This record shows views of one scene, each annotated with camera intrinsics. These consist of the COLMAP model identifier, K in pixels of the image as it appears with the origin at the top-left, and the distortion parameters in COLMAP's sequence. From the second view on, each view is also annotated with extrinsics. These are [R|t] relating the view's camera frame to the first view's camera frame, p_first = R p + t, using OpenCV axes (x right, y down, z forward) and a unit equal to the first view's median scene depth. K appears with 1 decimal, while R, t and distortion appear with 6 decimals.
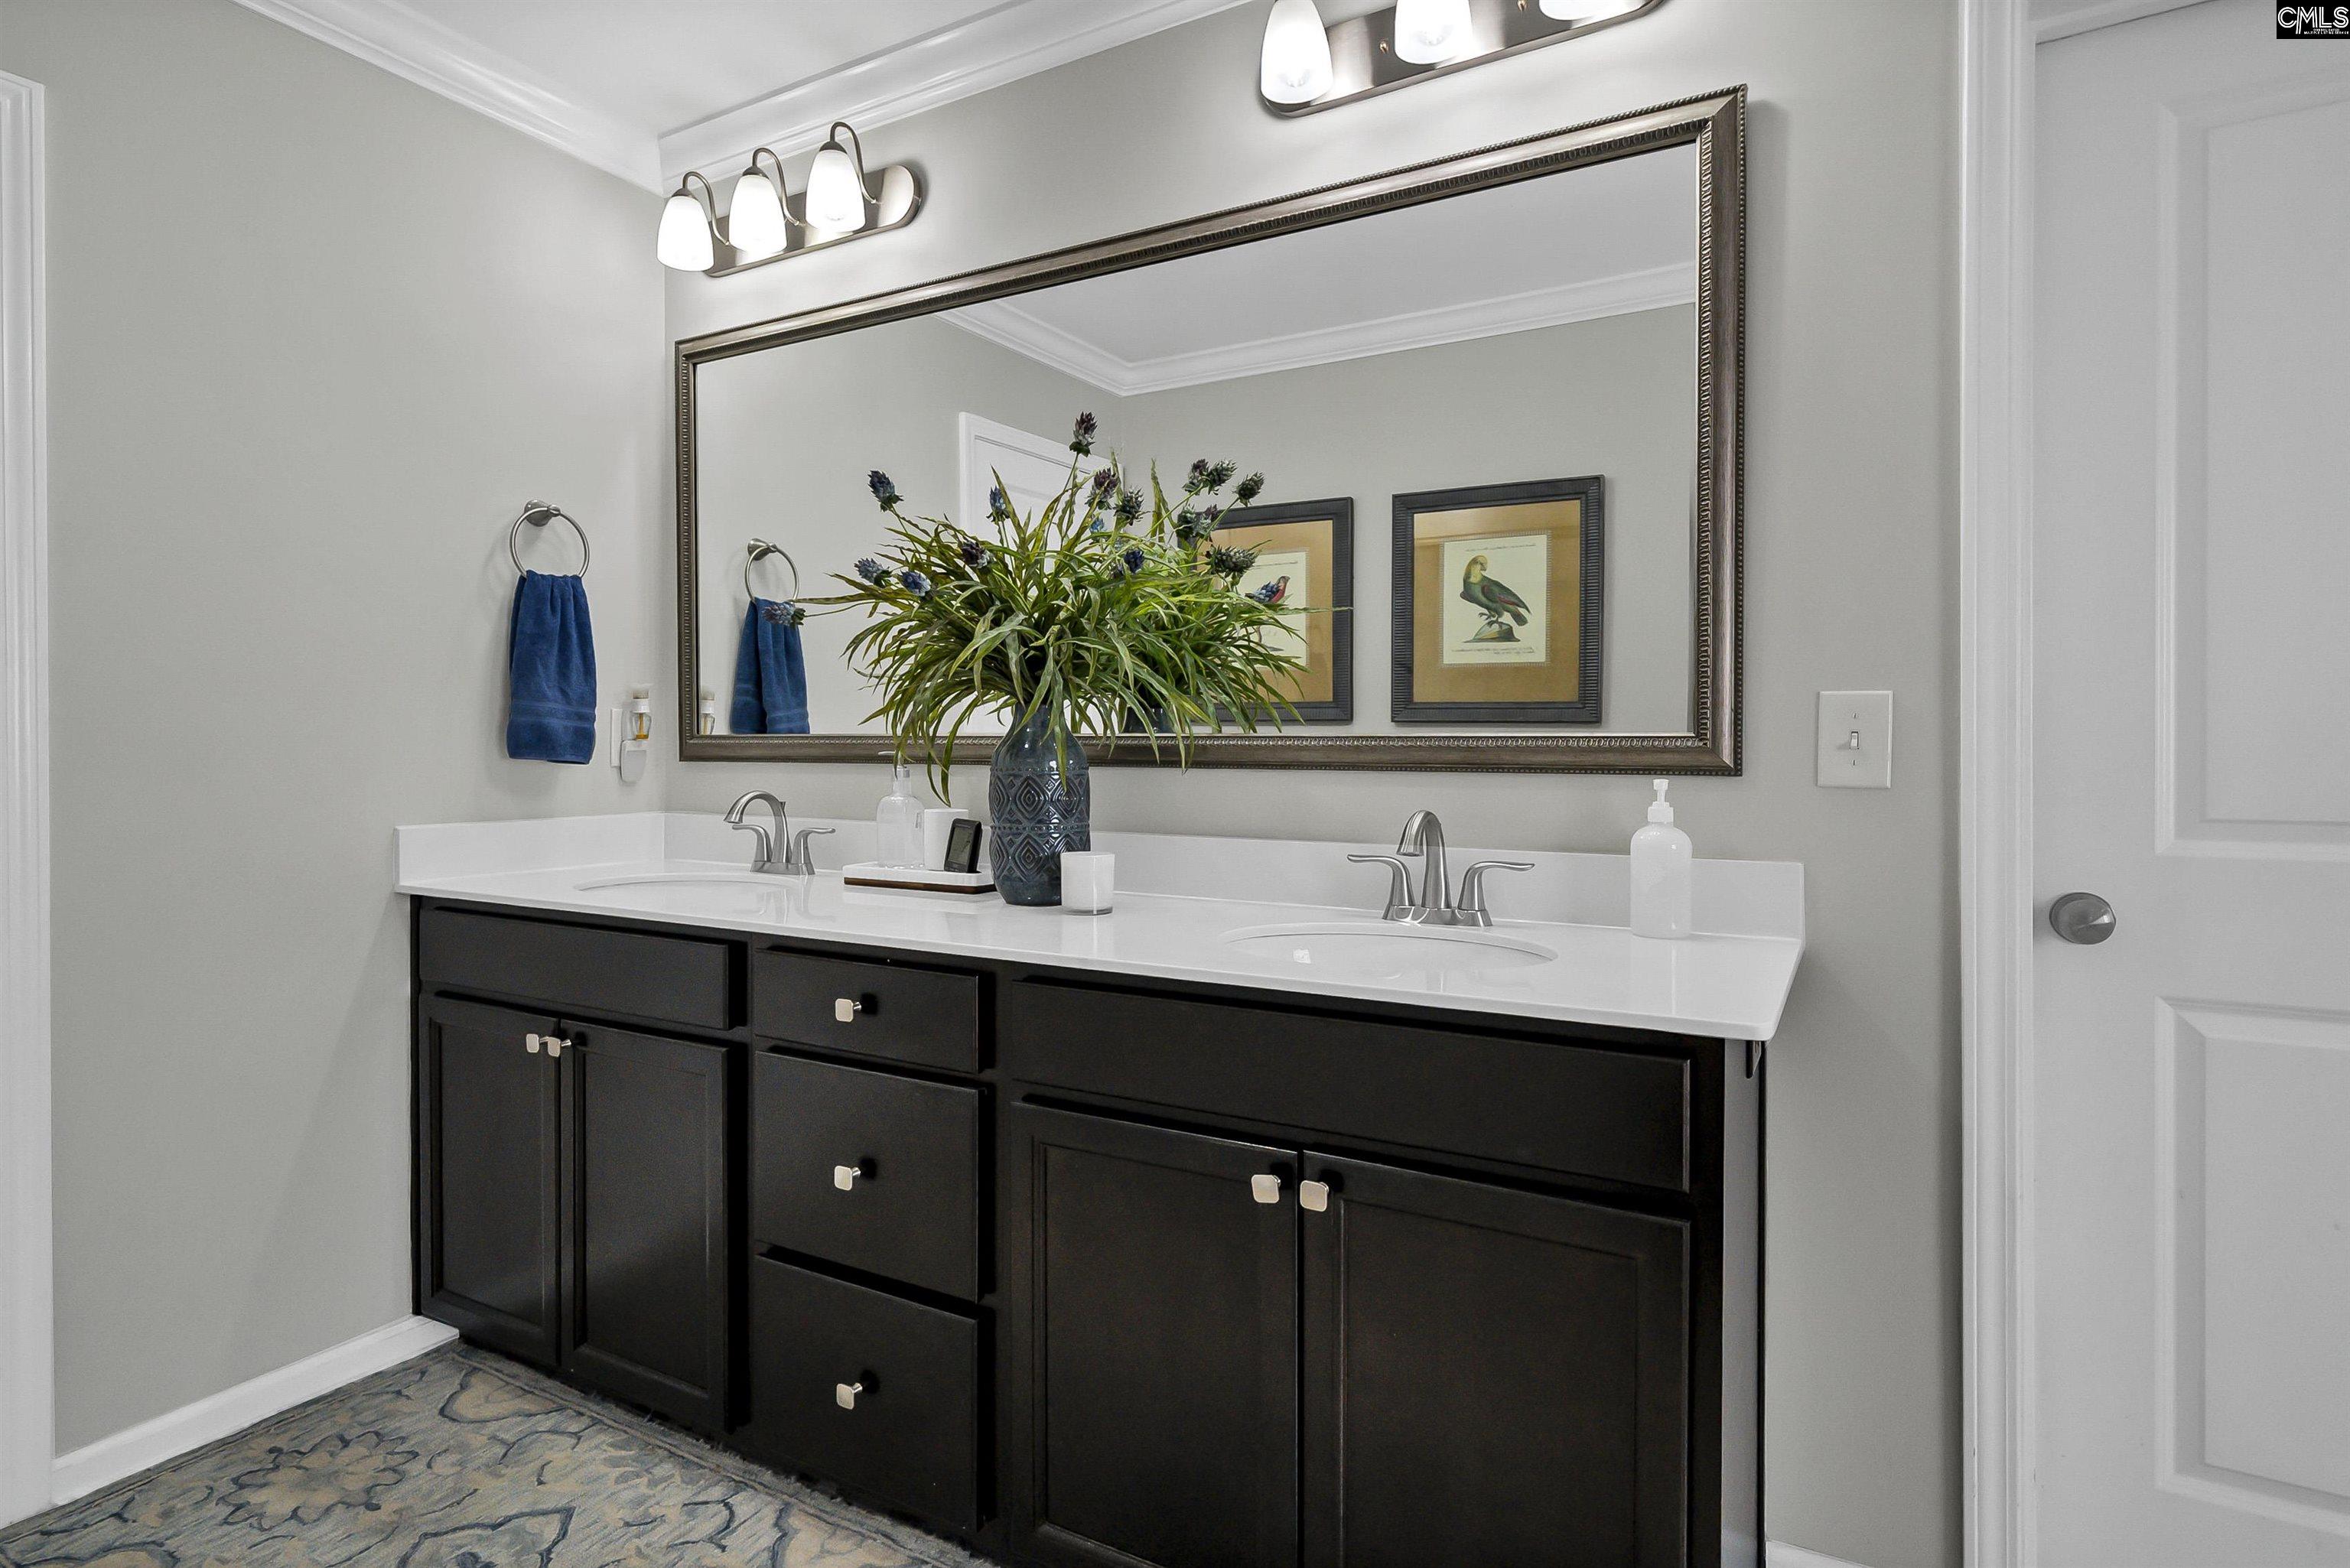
lens RADIAL K [[1185.5, 0, 1202.6], [0, 1185.5, 736.6], [0, 0, 1]] dist [-0.001783, 0.001561]
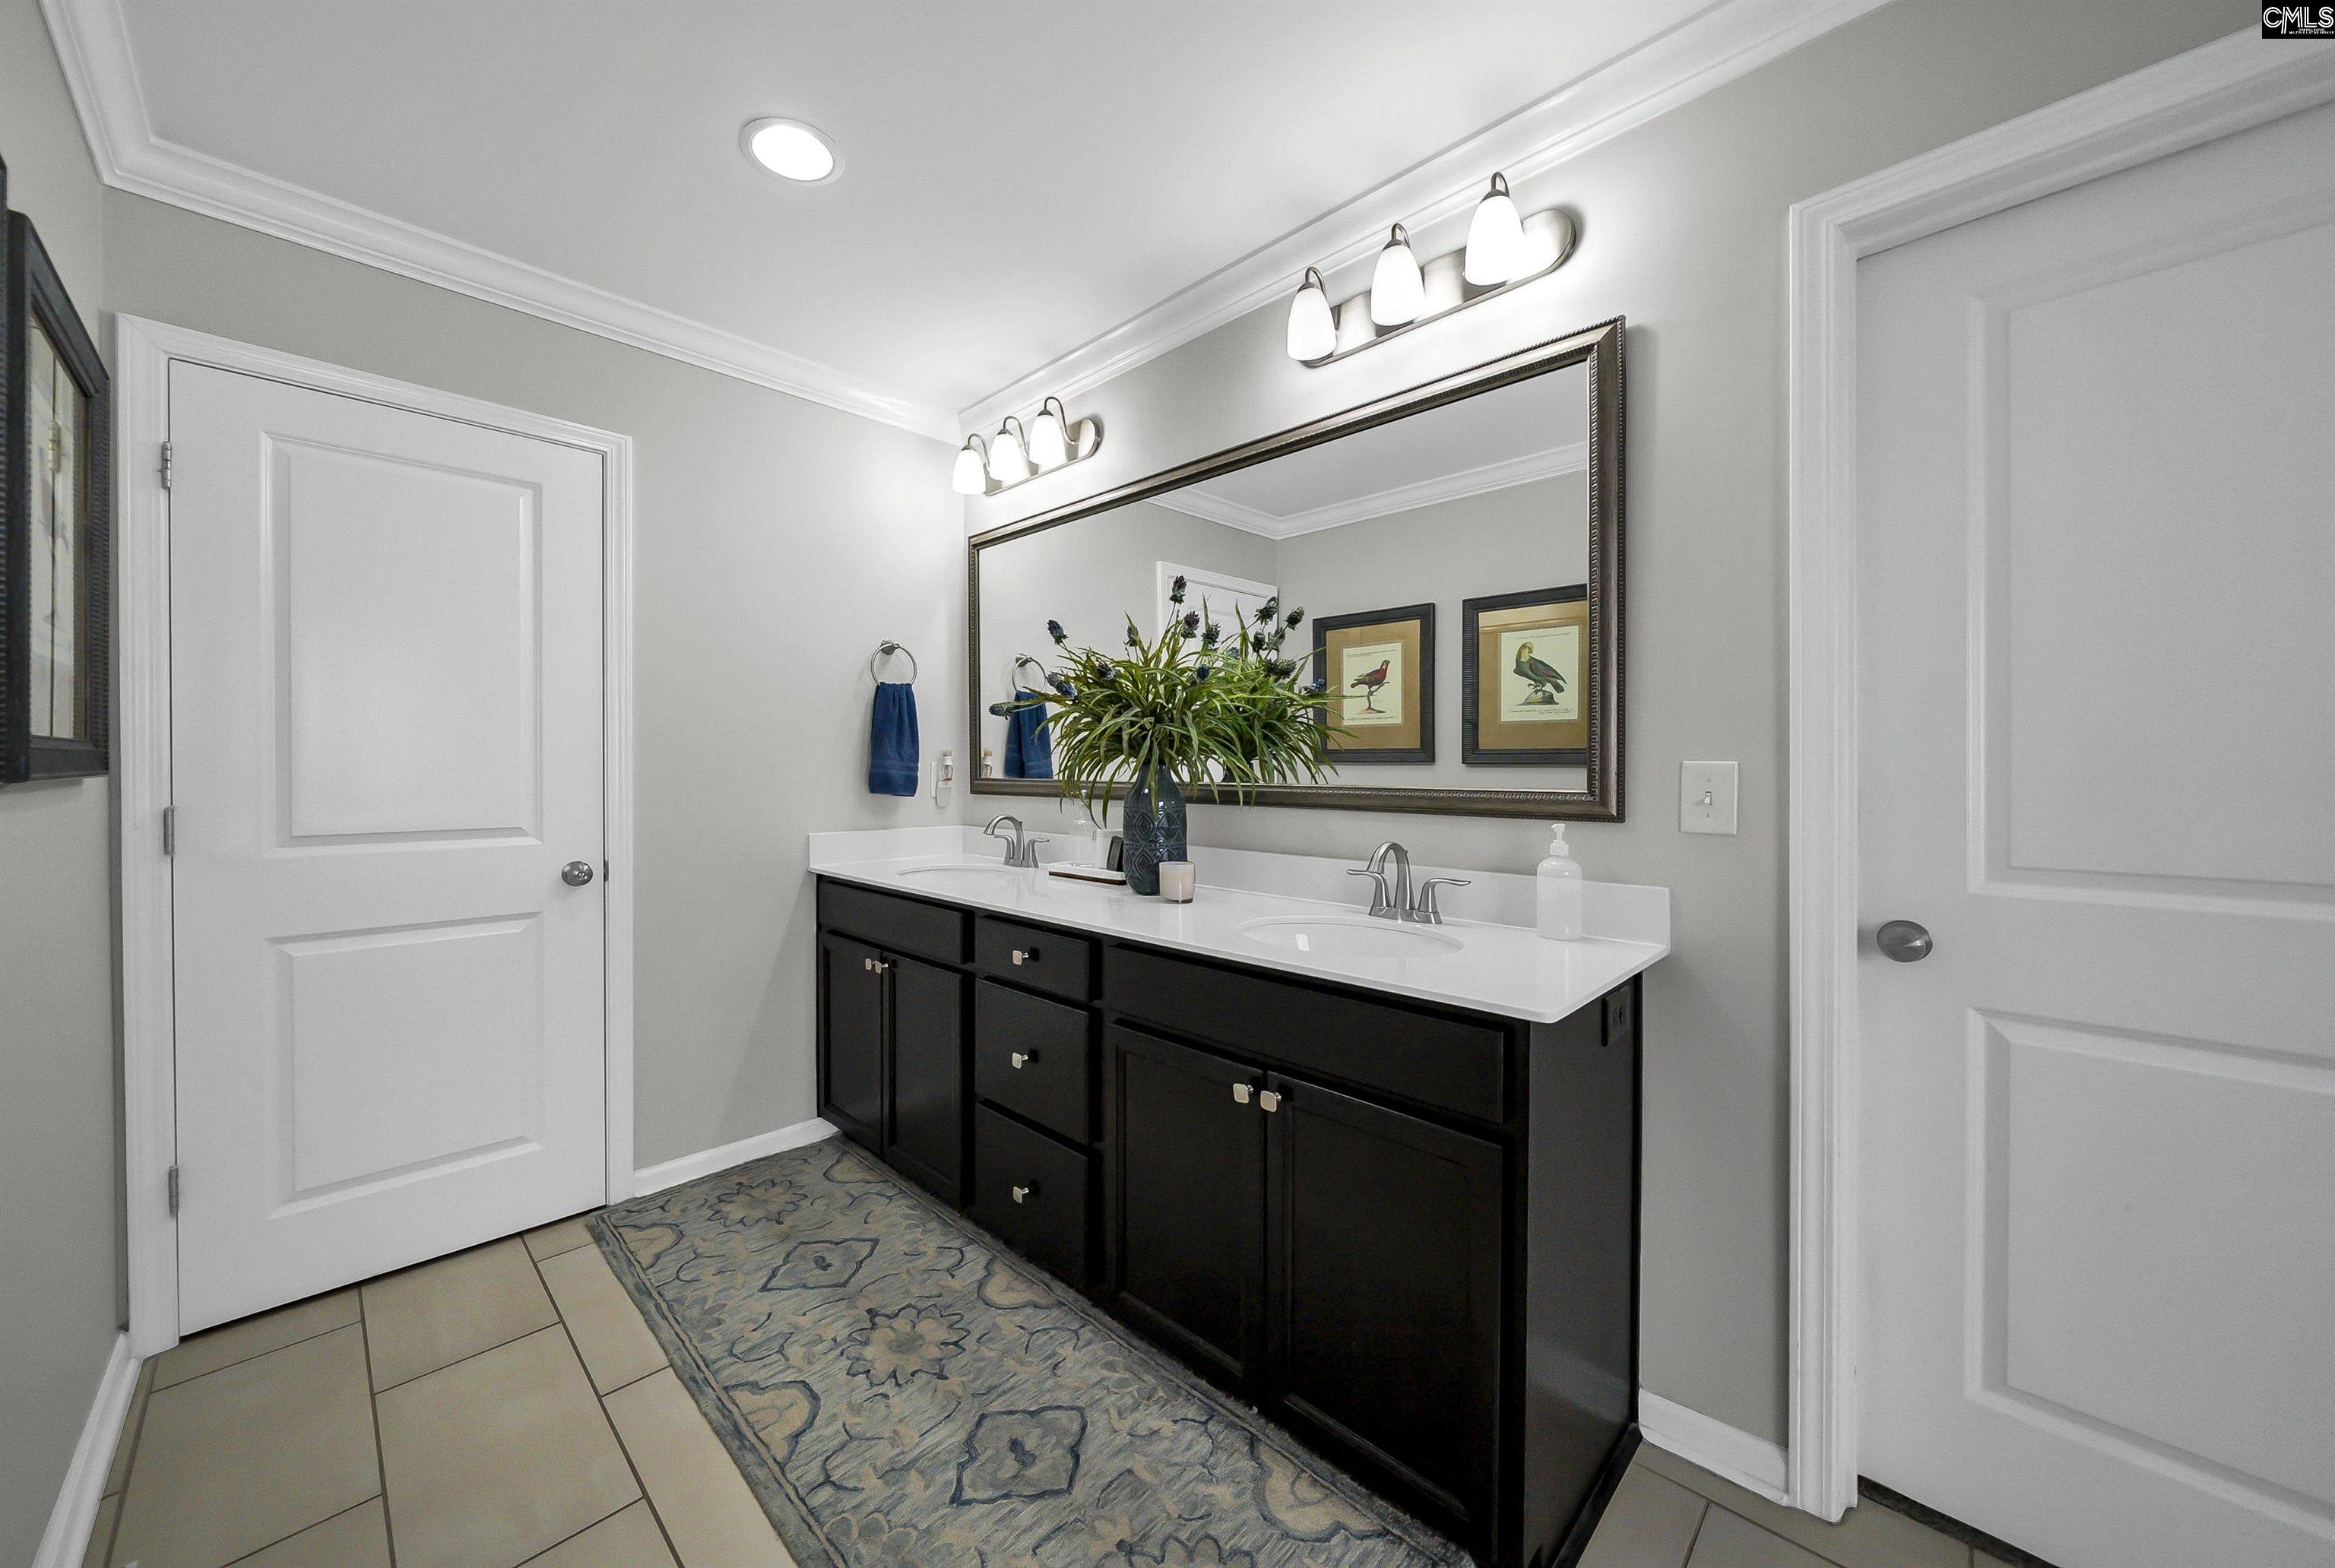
lens RADIAL K [[809.7, 0, 1153.0], [0, 809.7, 763.3], [0, 0, 1]] dist [-0.007075, -0.000413]
pose [[0.968324, -0.003491, -0.249673, 0.136461], [0.002338, 0.999985, -0.004916, -0.026078], [0.249686, 0.004176, 0.968318, -0.026342]]
